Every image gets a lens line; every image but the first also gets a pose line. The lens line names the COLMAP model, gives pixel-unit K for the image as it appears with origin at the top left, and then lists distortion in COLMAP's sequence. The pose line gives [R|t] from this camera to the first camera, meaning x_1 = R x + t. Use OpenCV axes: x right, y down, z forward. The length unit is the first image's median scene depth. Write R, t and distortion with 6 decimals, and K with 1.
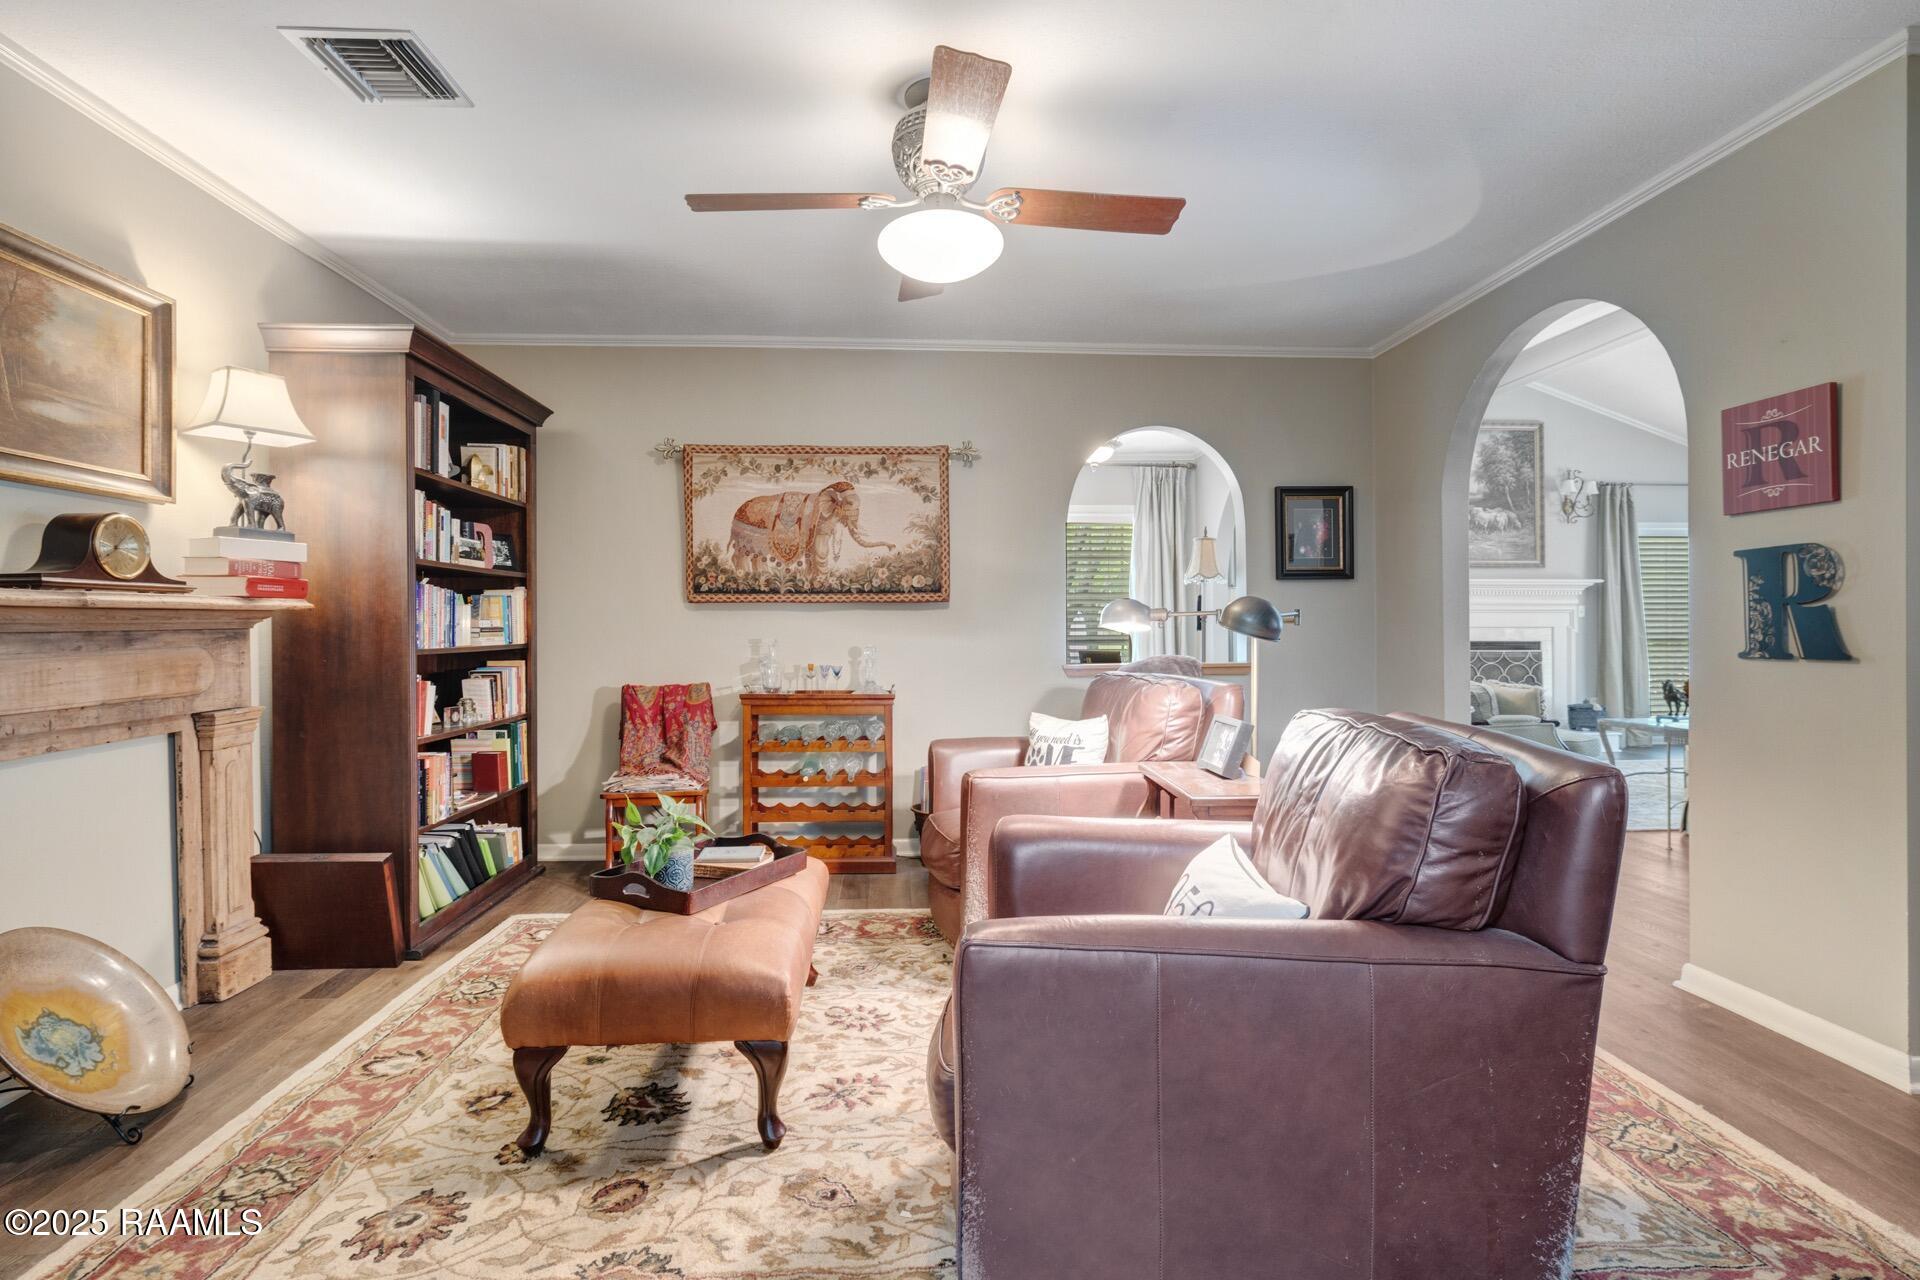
lens RADIAL K [[930.0, 0, 958.2], [0, 930.0, 628.7], [0, 0, 1]] dist [0.014521, 0.000391]
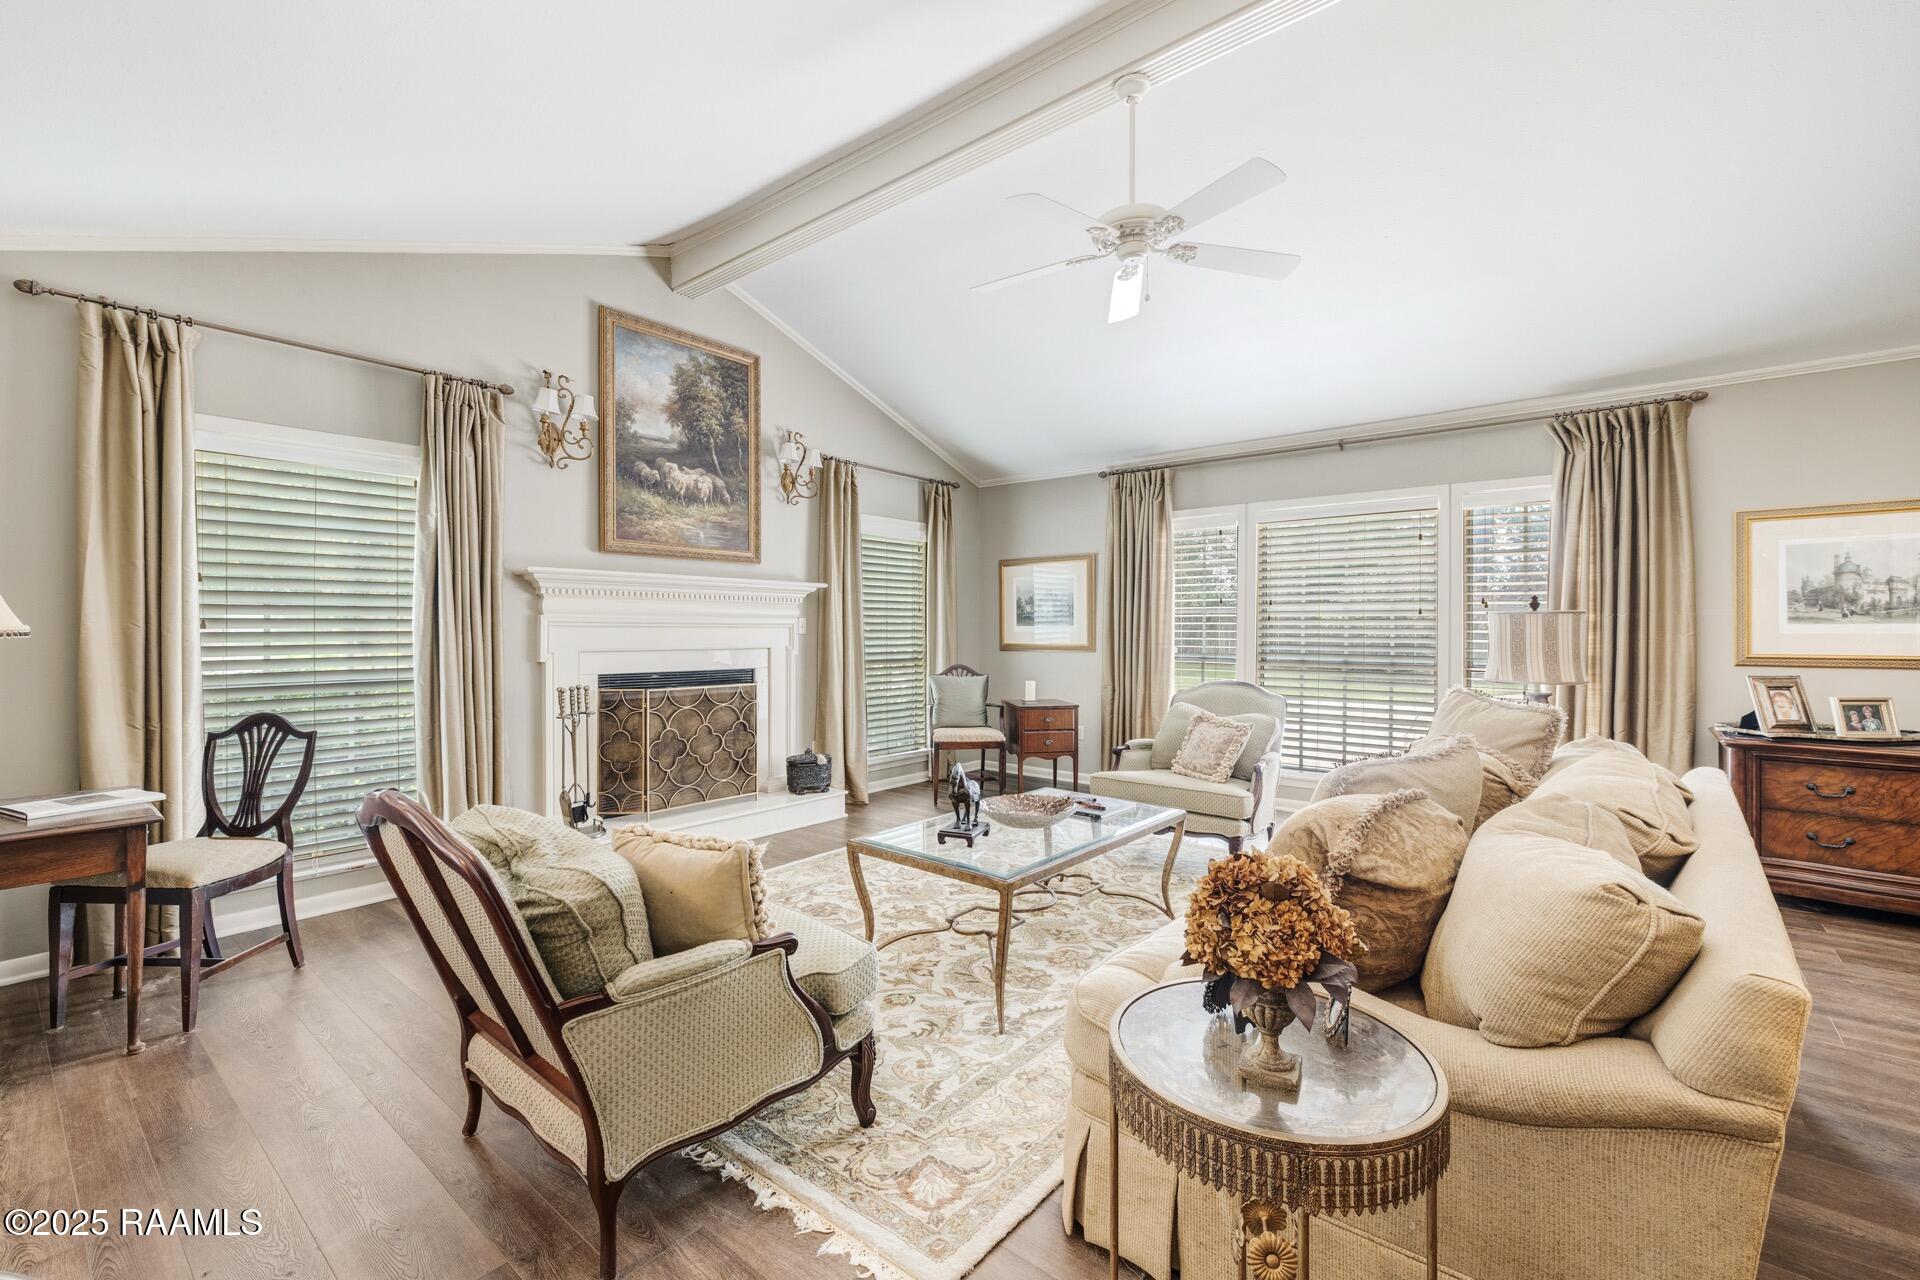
lens RADIAL K [[848.2, 0, 962.7], [0, 848.2, 633.4], [0, 0, 1]] dist [-0.000889, -0.000004]
pose [[0.697888, 0.003689, 0.716198, 0.277093], [-0.007097, 0.999973, 0.001765, -0.014860], [-0.716172, -0.006315, 0.697895, 0.445854]]
